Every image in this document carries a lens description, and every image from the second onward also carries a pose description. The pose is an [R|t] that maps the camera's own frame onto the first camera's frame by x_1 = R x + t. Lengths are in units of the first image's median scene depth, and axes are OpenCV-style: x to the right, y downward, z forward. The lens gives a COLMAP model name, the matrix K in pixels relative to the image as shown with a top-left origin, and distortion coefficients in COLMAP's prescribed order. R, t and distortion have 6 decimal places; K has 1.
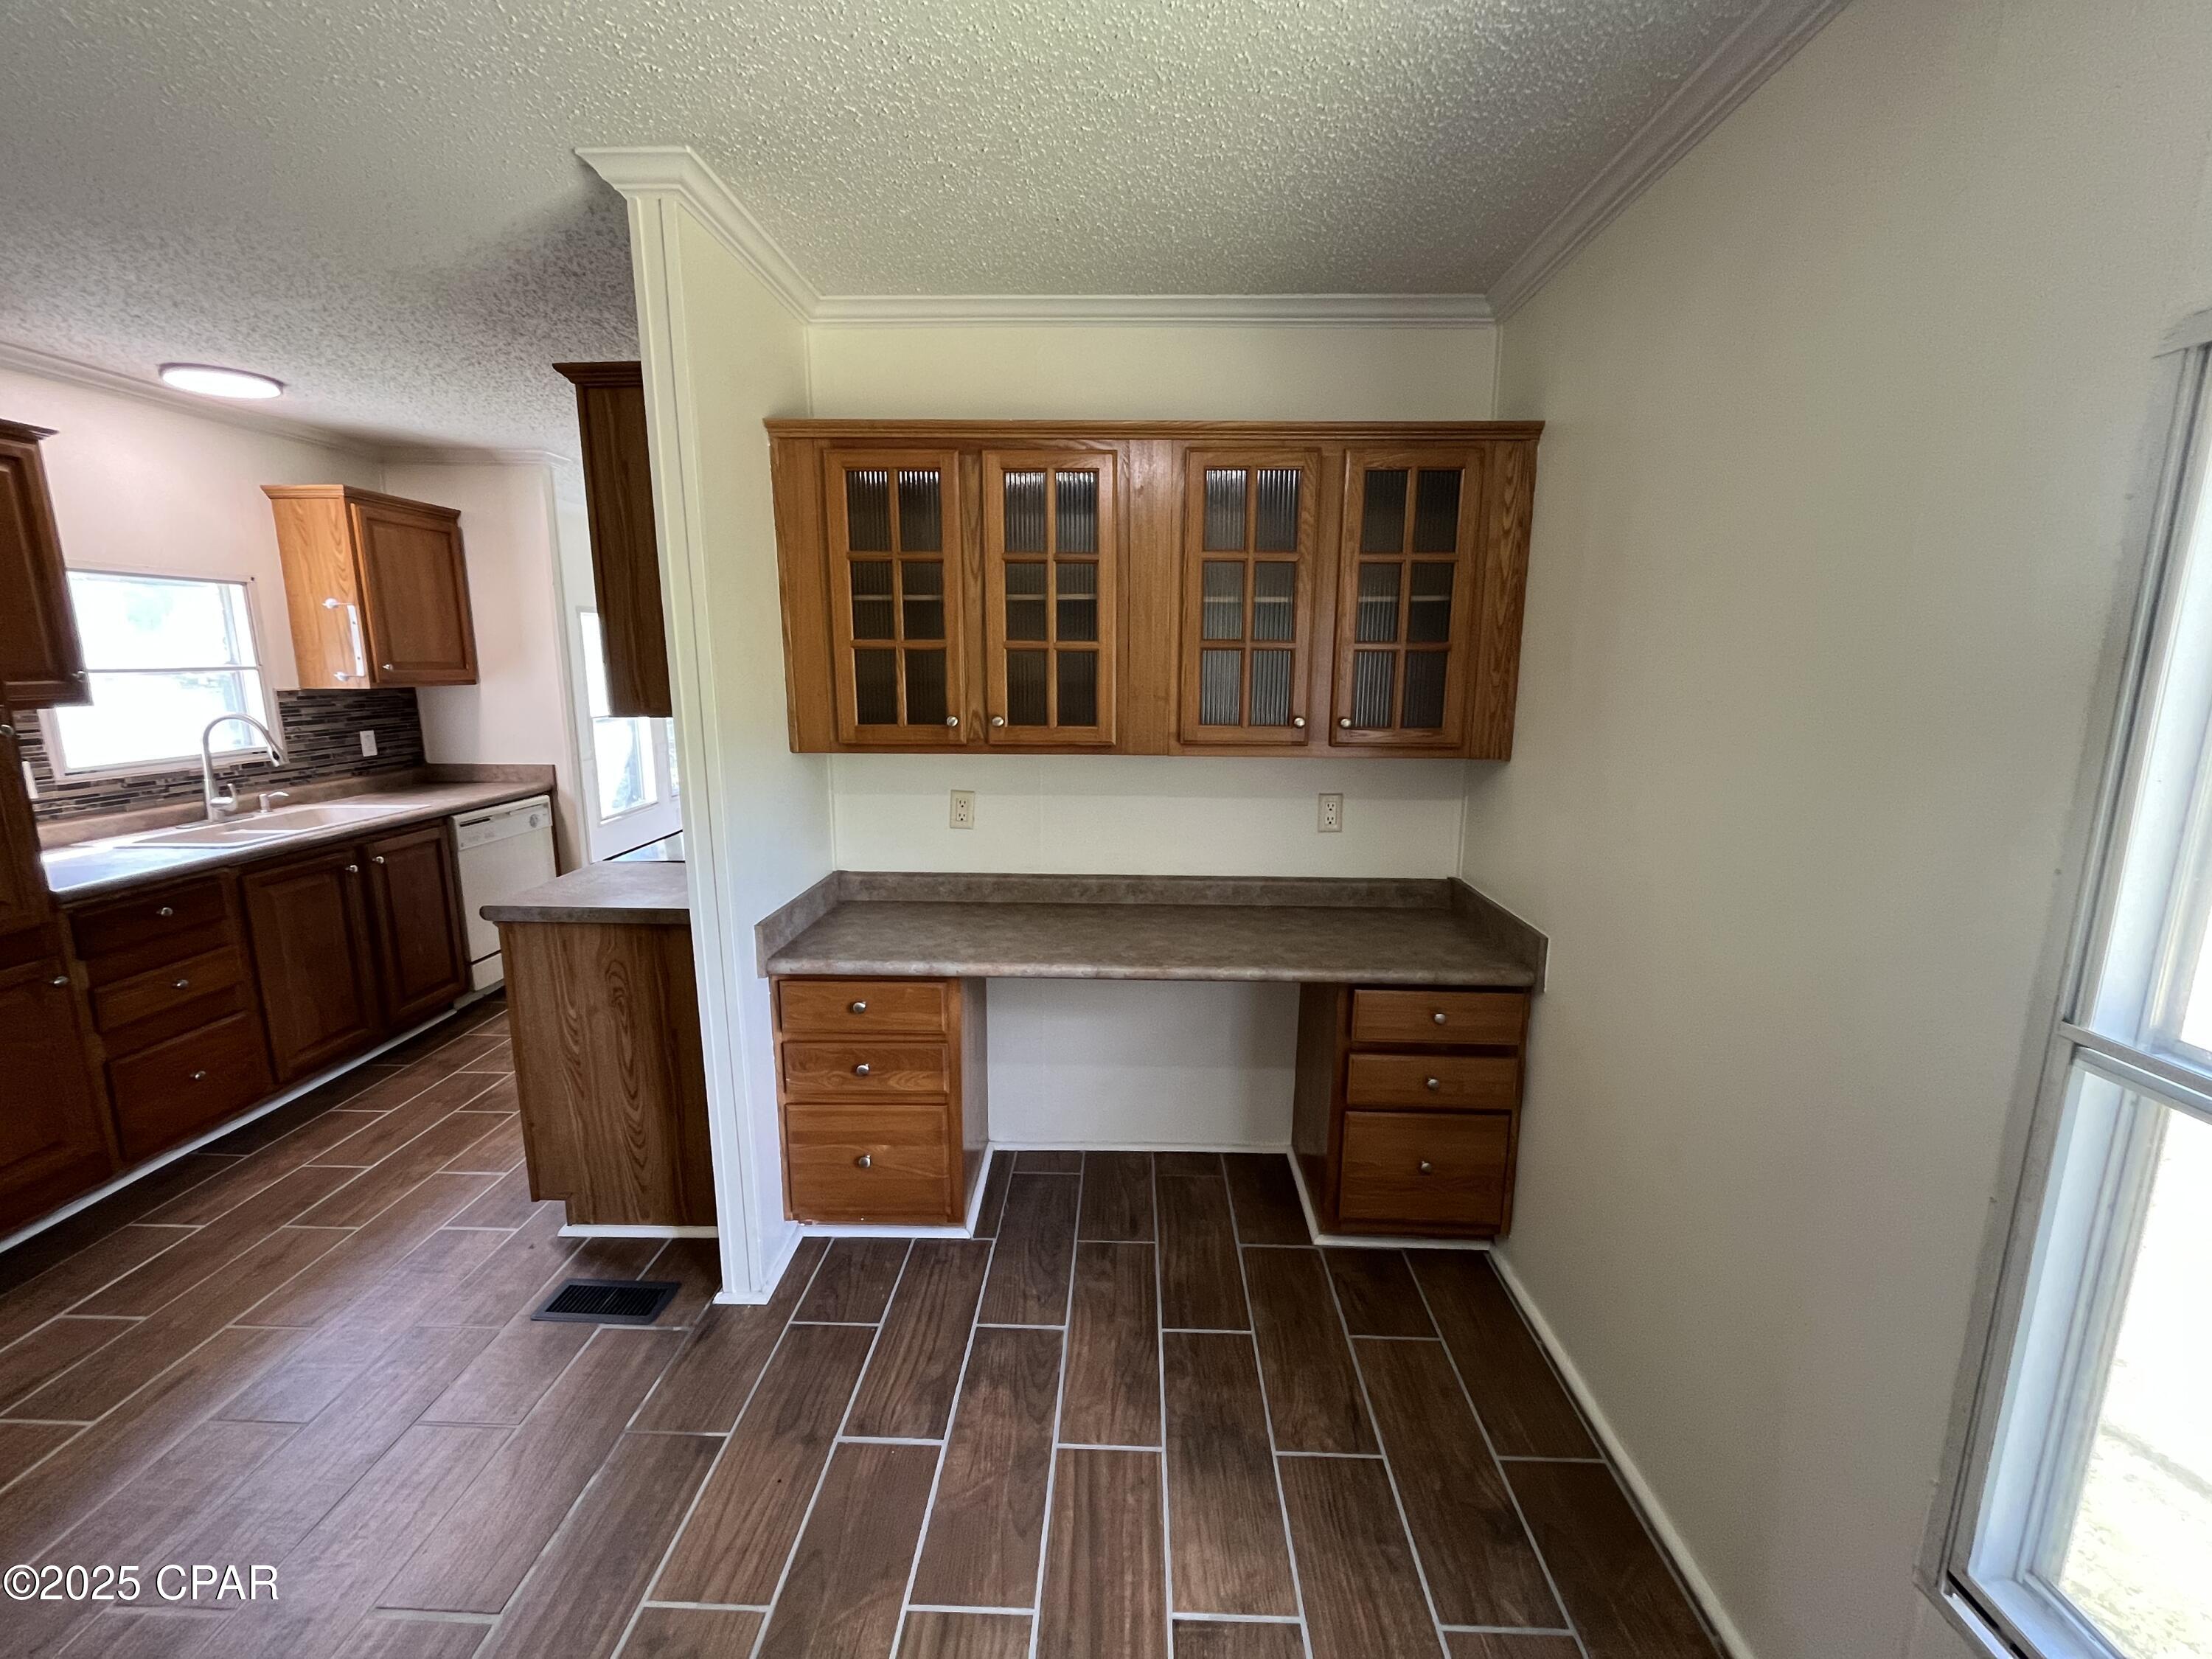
lens RADIAL K [[898.6, 0, 1106.3], [0, 898.6, 823.4], [0, 0, 1]] dist [-0.000547, -0.000084]
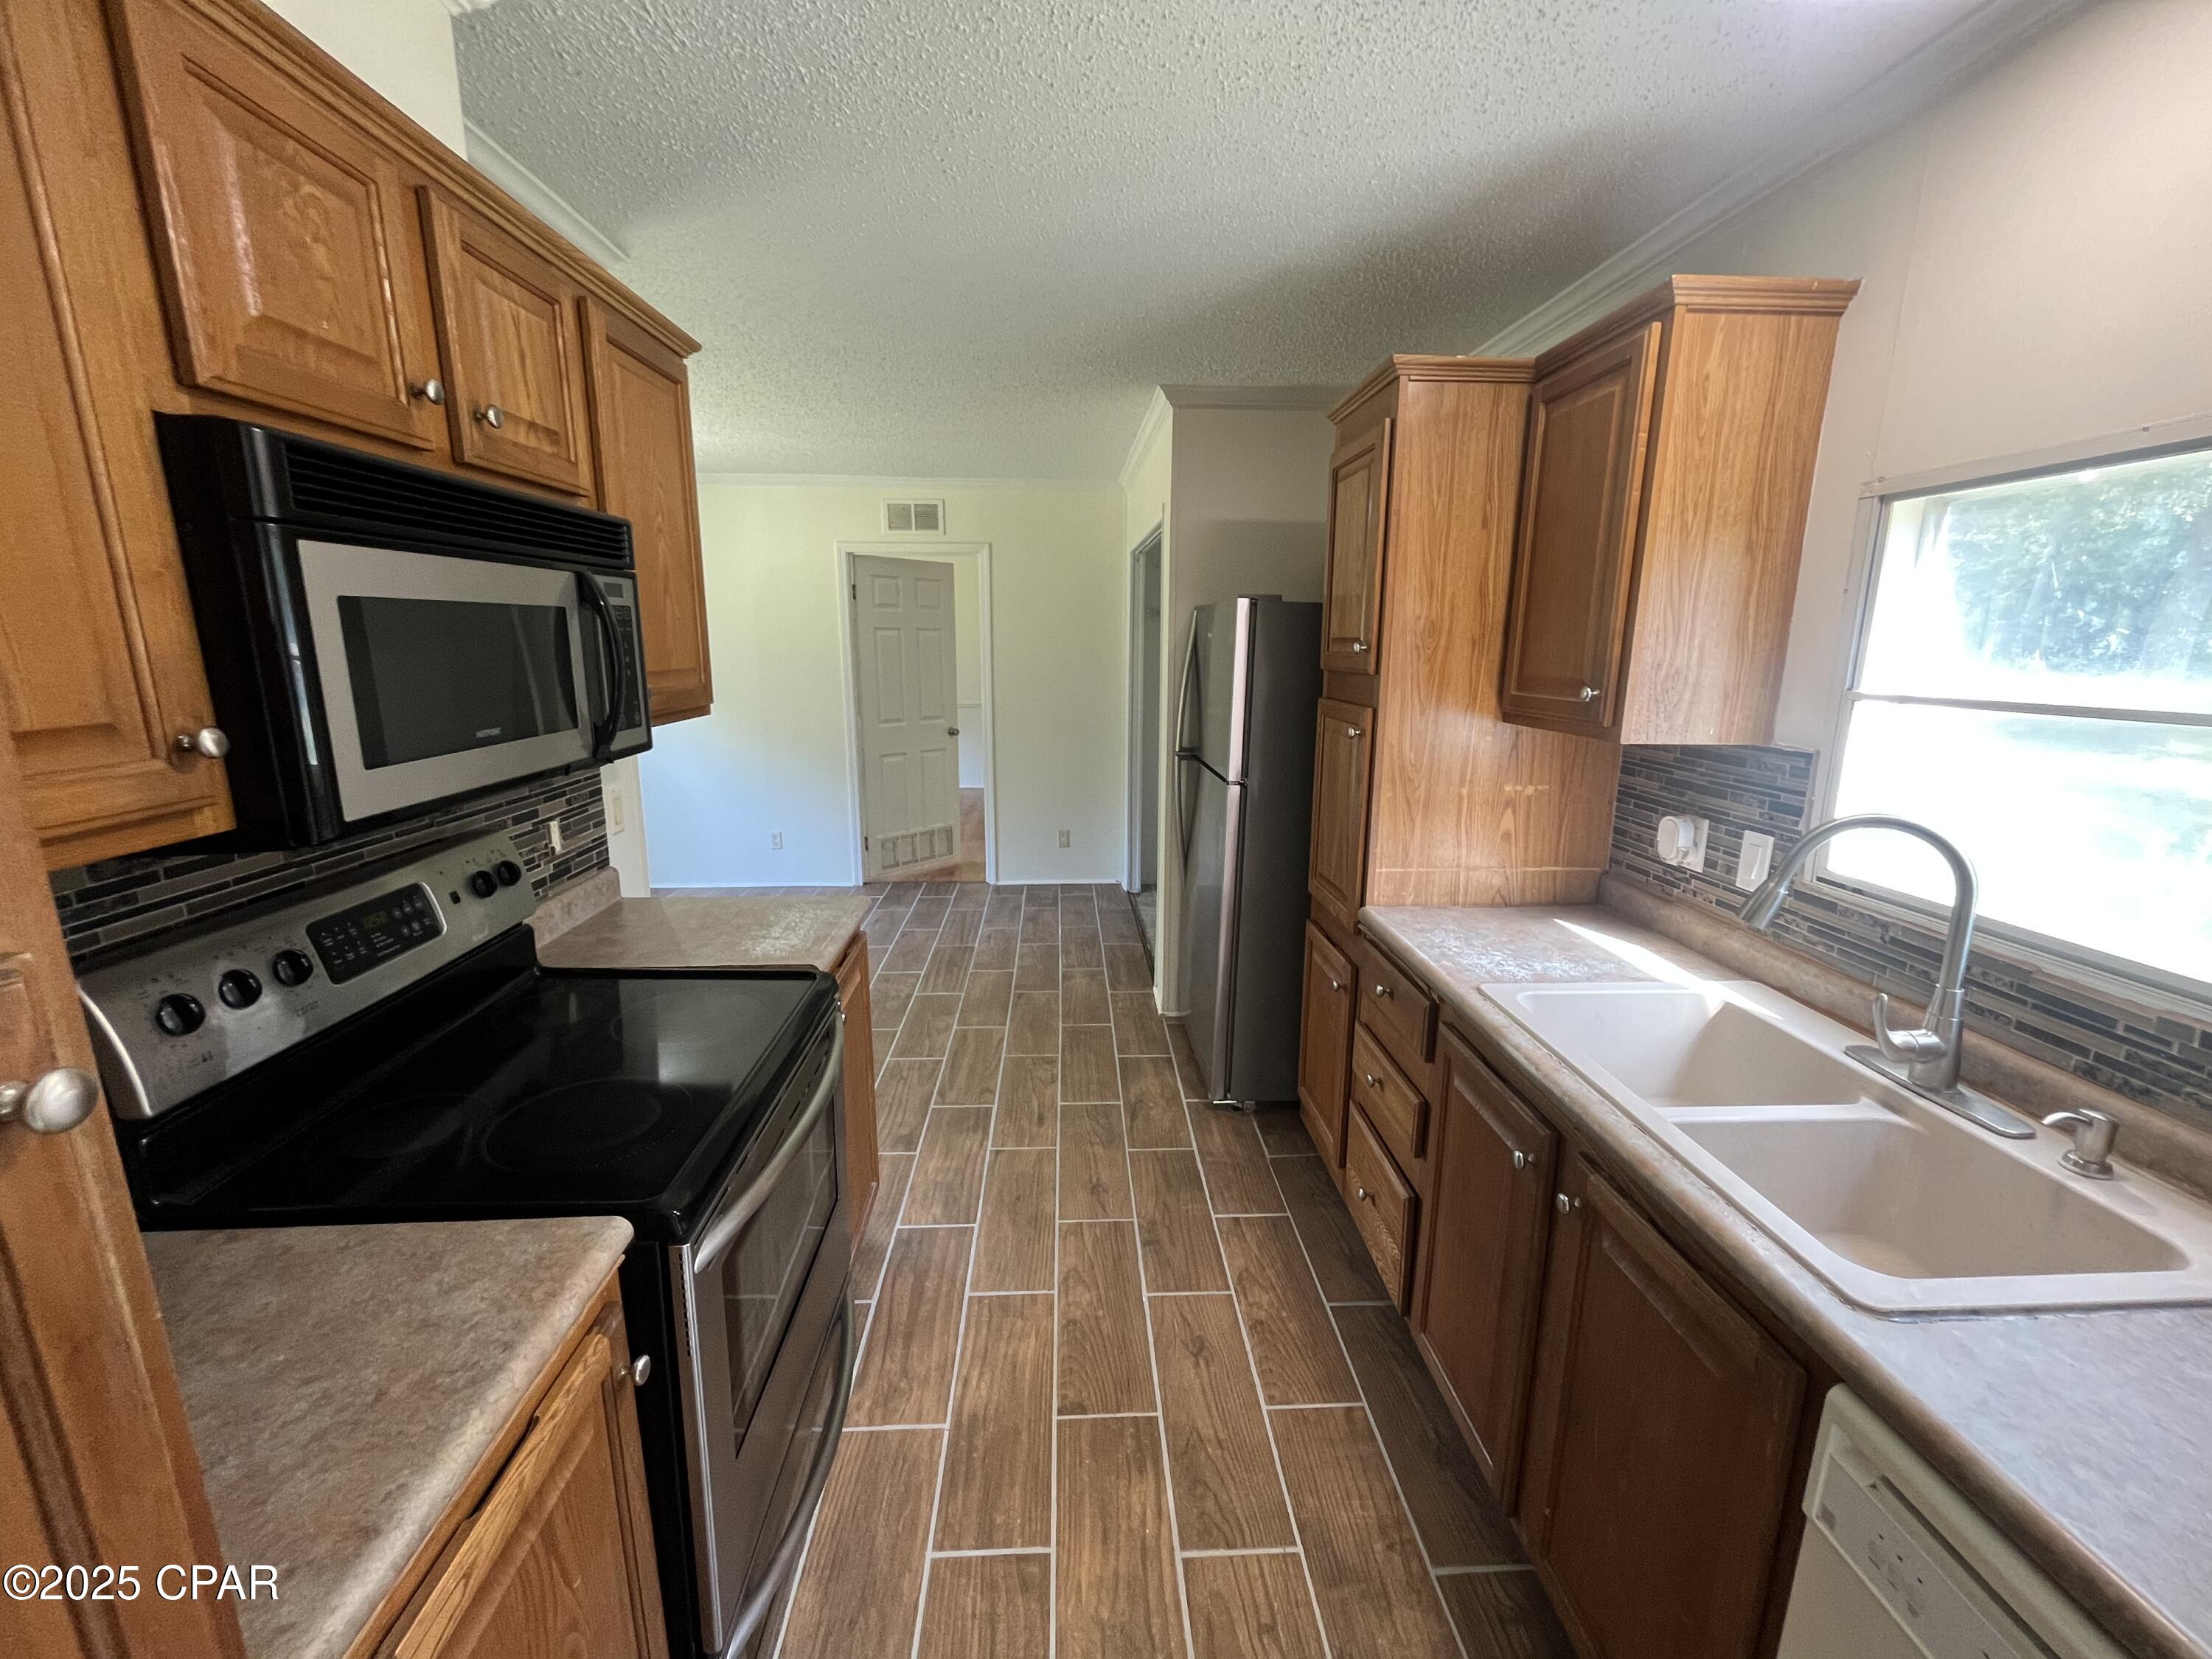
lens RADIAL K [[892.6, 0, 1110.1], [0, 892.6, 820.9], [0, 0, 1]] dist [-0.003386, -0.000516]
pose [[-0.996567, 0.005161, -0.082625, -0.567915], [-0.026225, 0.926974, 0.374208, -0.238770], [0.078522, 0.375091, -0.923656, 1.233156]]
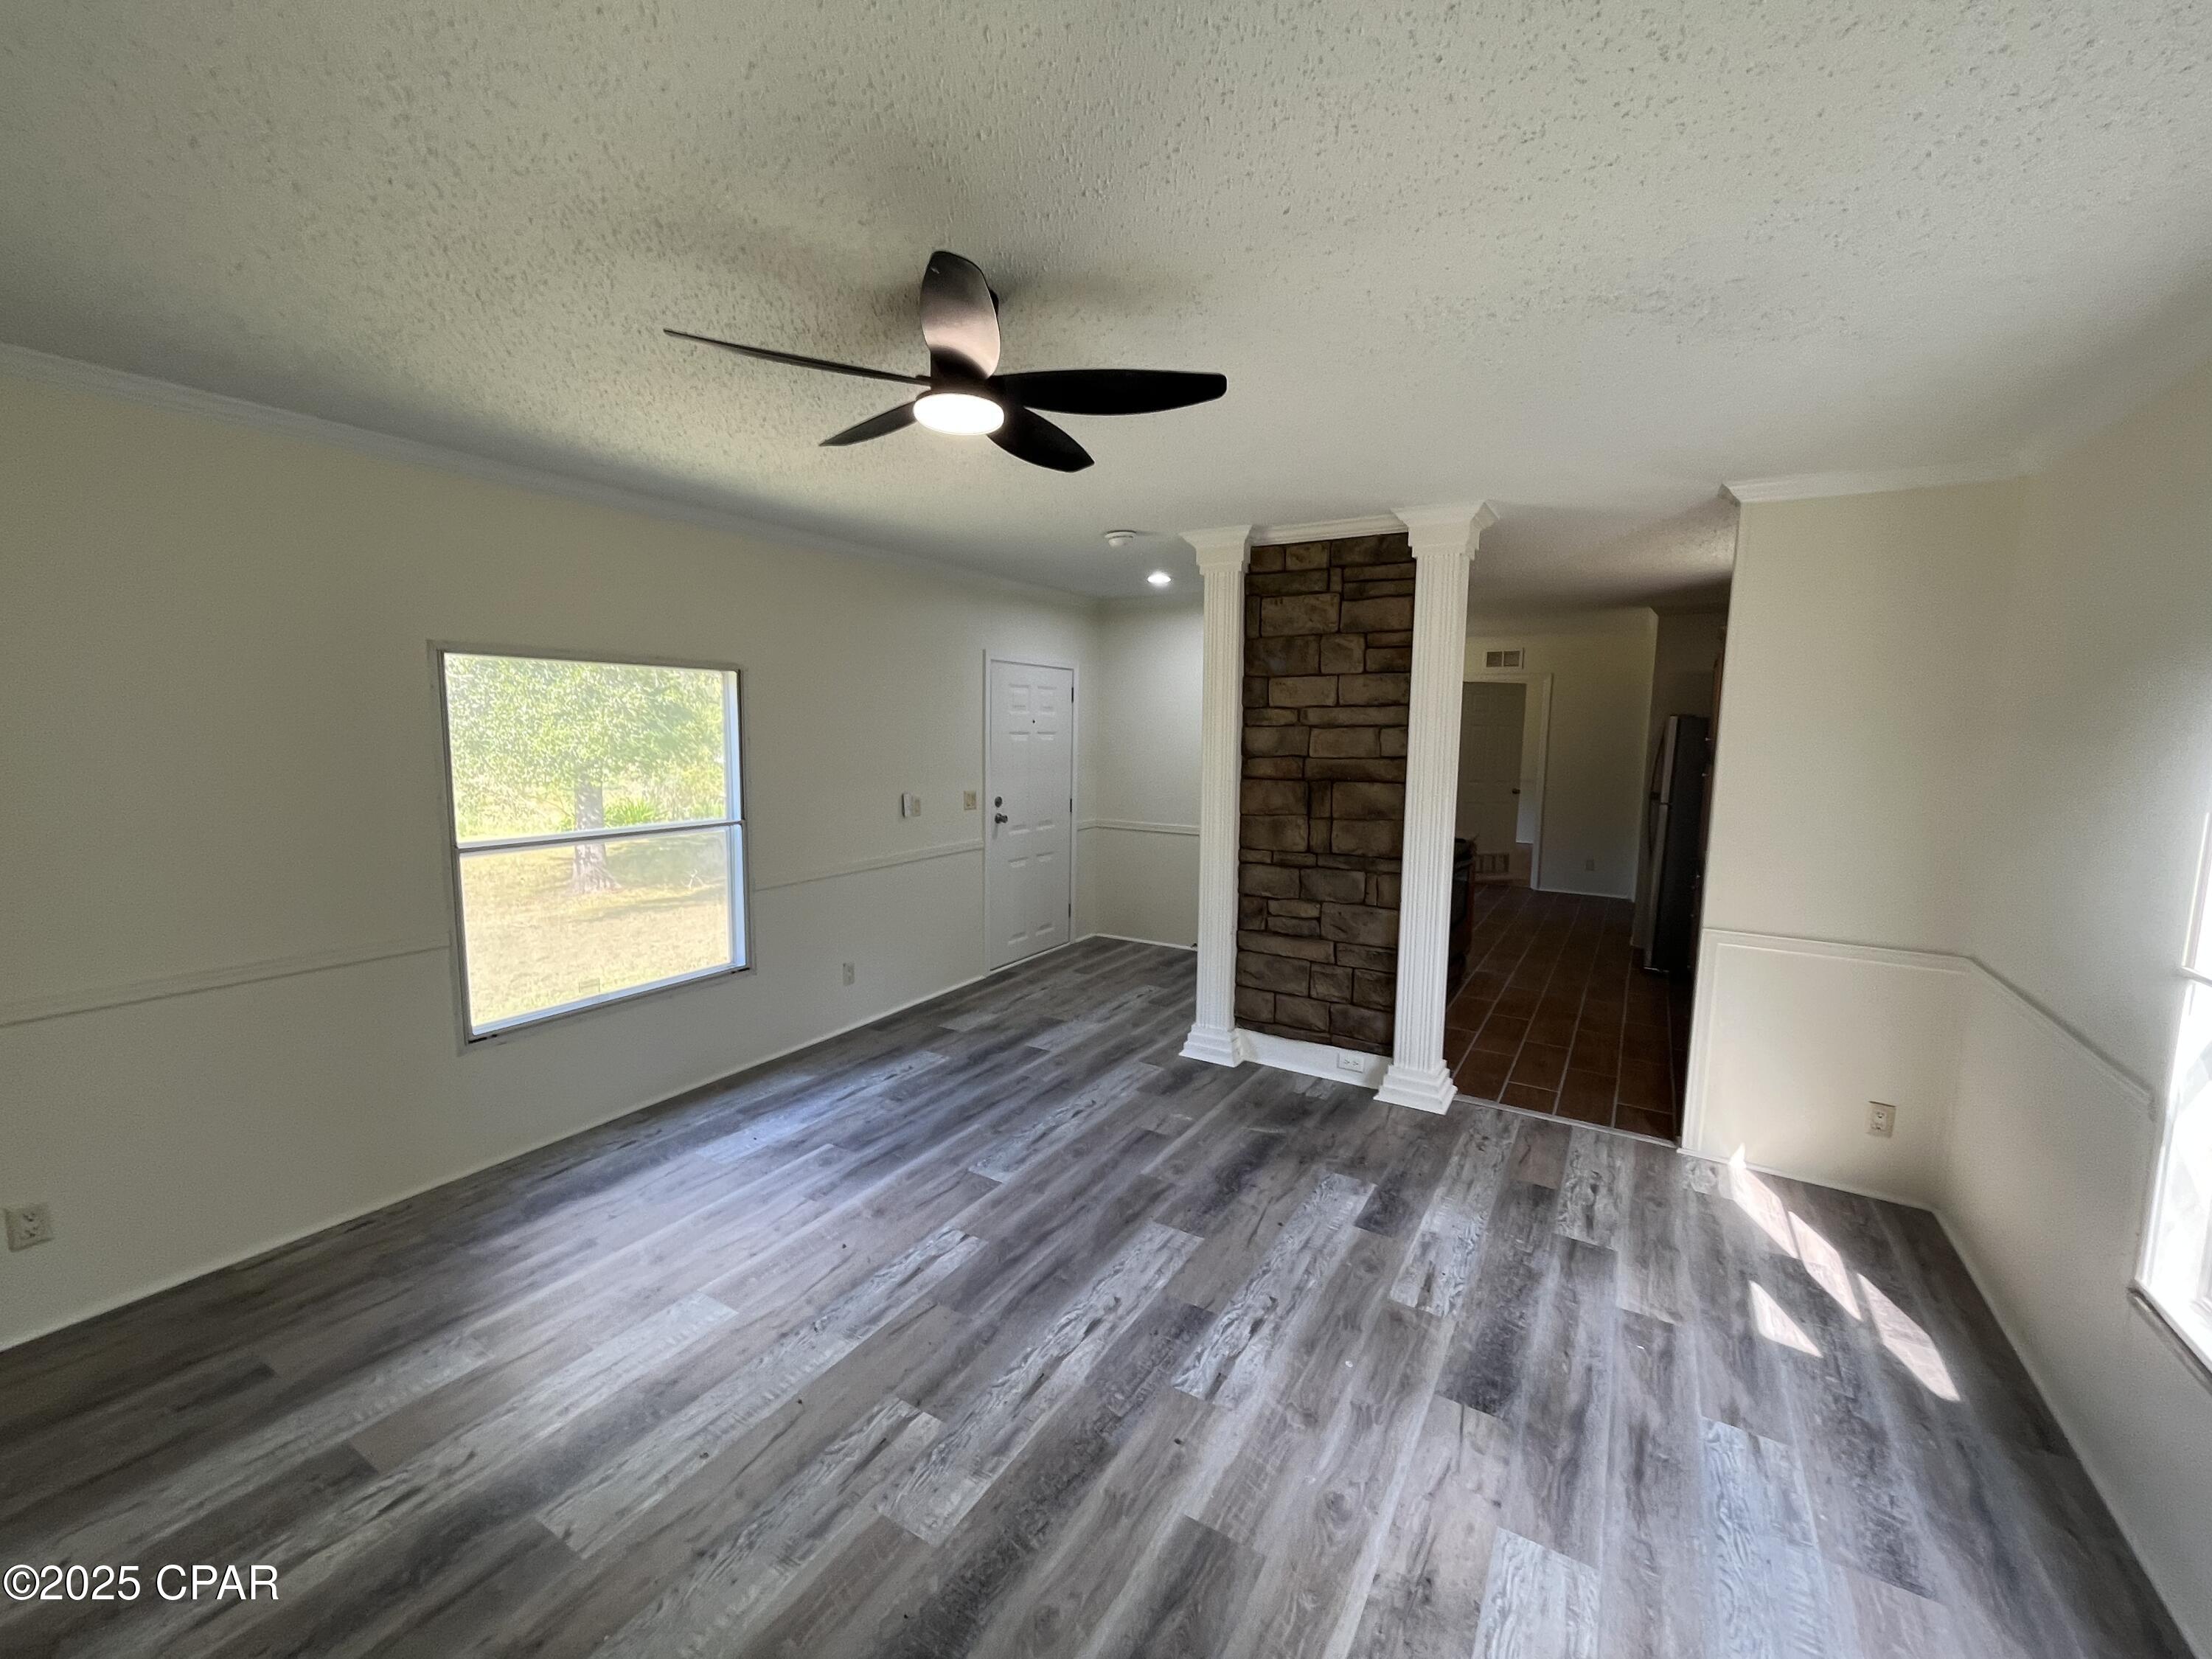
lens RADIAL K [[898.6, 0, 1106.3], [0, 898.6, 823.4], [0, 0, 1]] dist [-0.000547, -0.000084]
pose [[-0.869200, -0.073571, 0.488957, -0.661462], [0.071626, 0.959705, 0.271728, -0.462628], [-0.489246, 0.271208, -0.828906, 2.365870]]
